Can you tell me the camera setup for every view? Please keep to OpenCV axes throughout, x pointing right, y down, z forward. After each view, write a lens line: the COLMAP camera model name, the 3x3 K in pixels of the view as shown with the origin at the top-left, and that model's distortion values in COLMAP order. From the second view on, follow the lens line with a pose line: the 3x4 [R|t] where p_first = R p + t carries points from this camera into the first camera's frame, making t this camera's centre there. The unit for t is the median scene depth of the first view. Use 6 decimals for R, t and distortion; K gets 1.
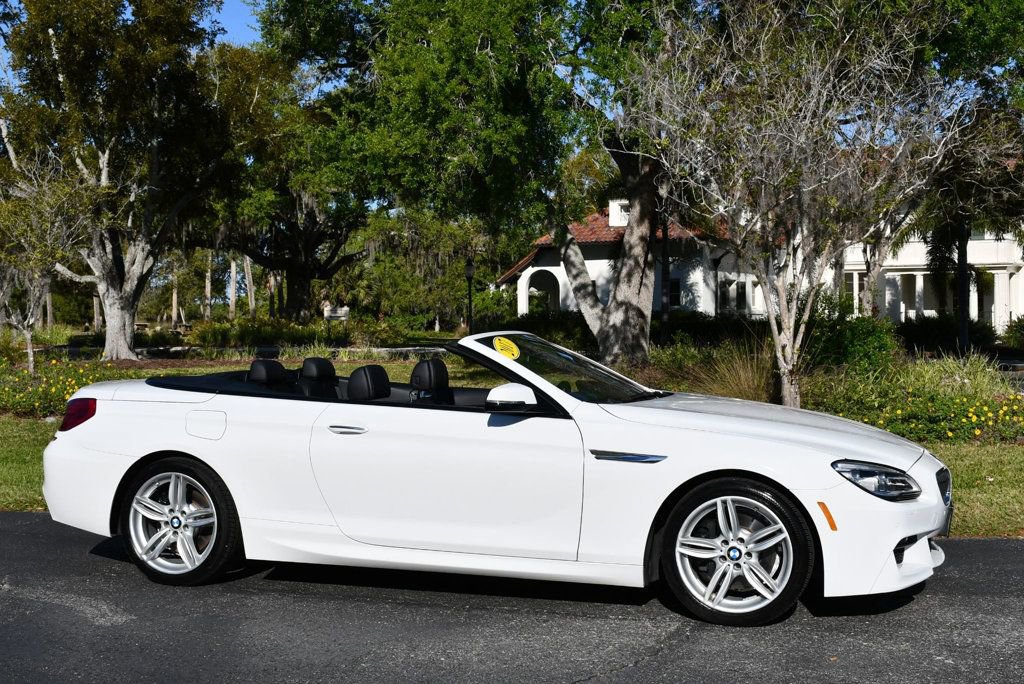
lens RADIAL K [[1300.6, 0, 543.4], [0, 1300.6, 377.4], [0, 0, 1]] dist [-0.116572, 0.000000]
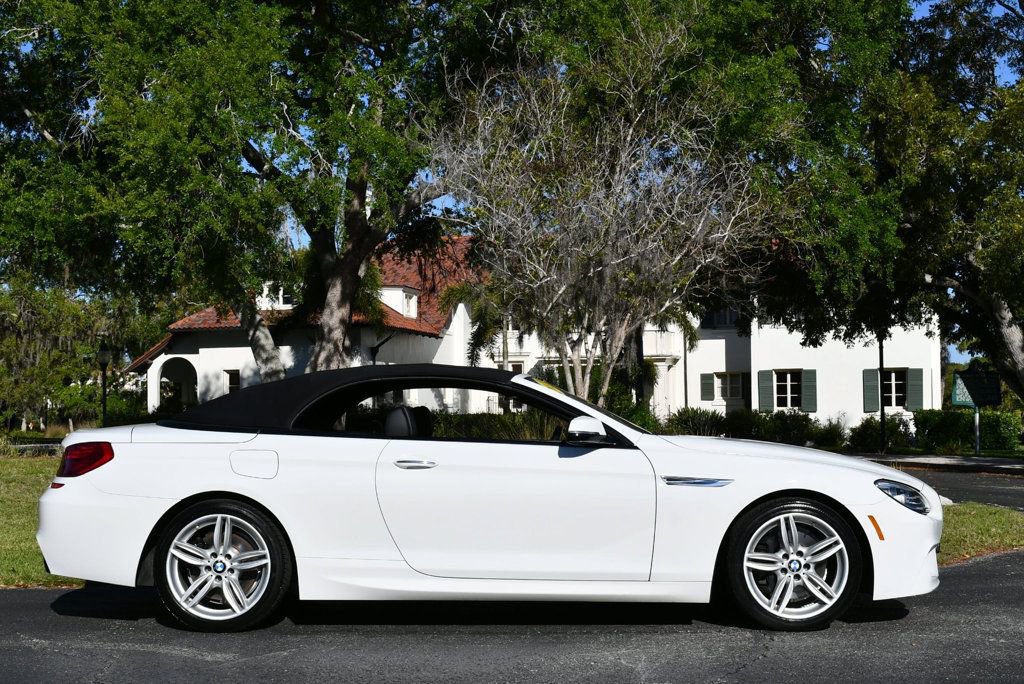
lens RADIAL K [[1437.8, 0, 553.1], [0, 1437.8, 376.9], [0, 0, 1]] dist [-0.030280, 0.000000]
pose [[0.955144, 0.006001, 0.296082, -0.365506], [0.016432, 0.997180, -0.073220, 0.053764], [-0.295686, 0.074800, 0.952352, -0.108871]]
